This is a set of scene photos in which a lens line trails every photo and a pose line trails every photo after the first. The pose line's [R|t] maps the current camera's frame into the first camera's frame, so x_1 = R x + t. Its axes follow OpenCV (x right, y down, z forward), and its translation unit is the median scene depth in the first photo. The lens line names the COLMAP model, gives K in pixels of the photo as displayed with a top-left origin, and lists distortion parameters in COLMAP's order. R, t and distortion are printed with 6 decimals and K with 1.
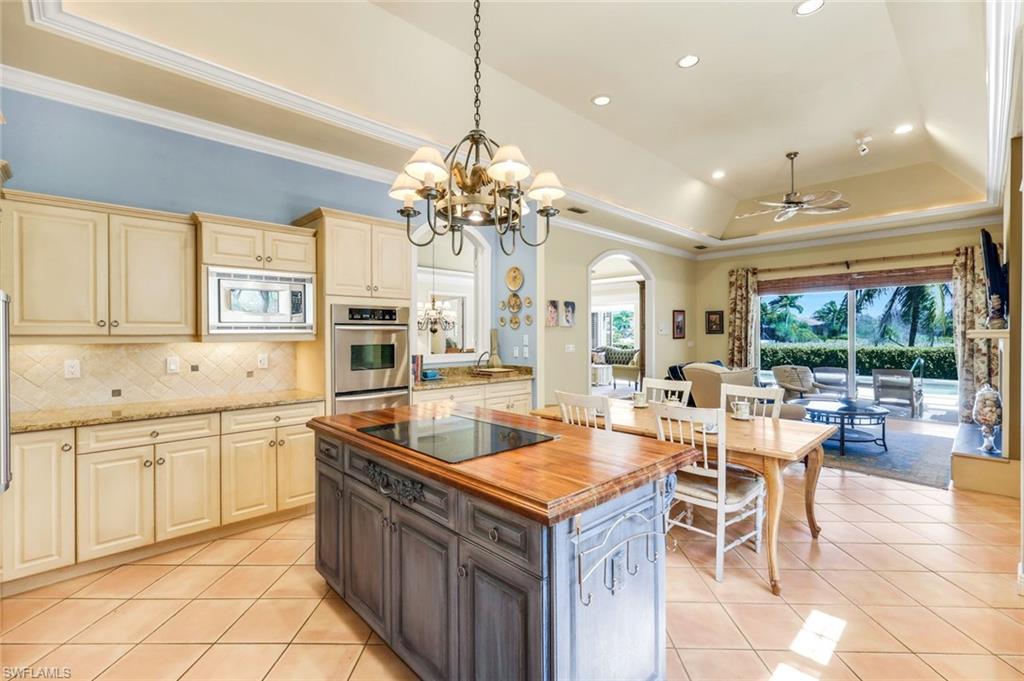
lens RADIAL K [[461.2, 0, 514.4], [0, 461.2, 336.3], [0, 0, 1]] dist [0.003134, 0.001802]
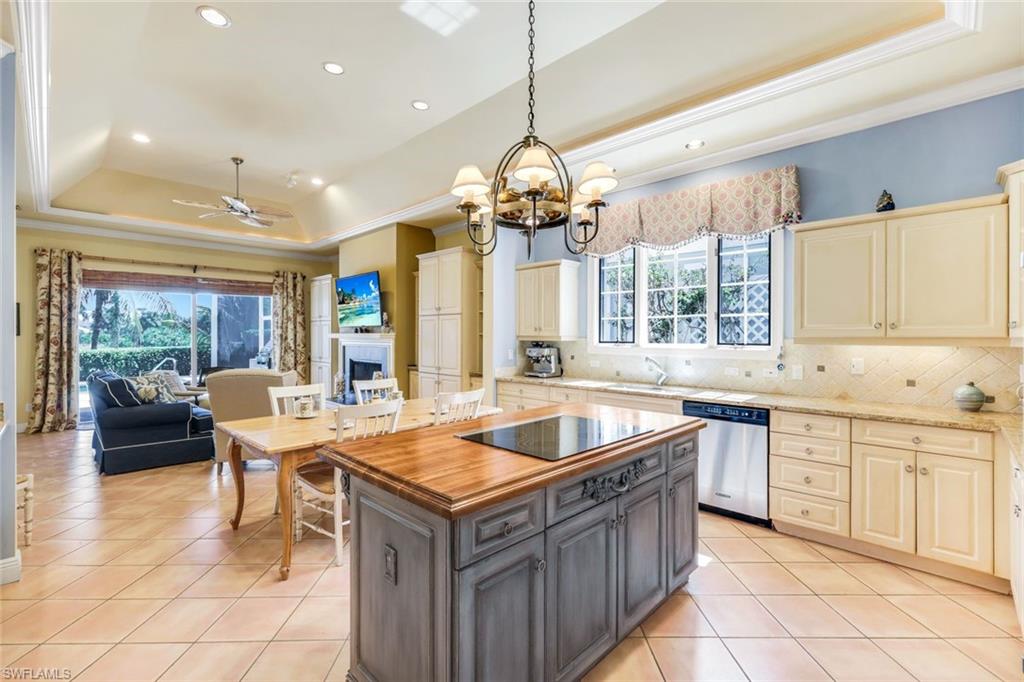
lens RADIAL K [[461.2, 0, 508.1], [0, 461.2, 338.4], [0, 0, 1]] dist [0.003134, 0.001802]
pose [[-0.013973, -0.004367, 0.999893, -0.327866], [0.003678, 0.999983, 0.004418, -0.001365], [-0.999896, 0.003740, -0.013957, 0.318697]]
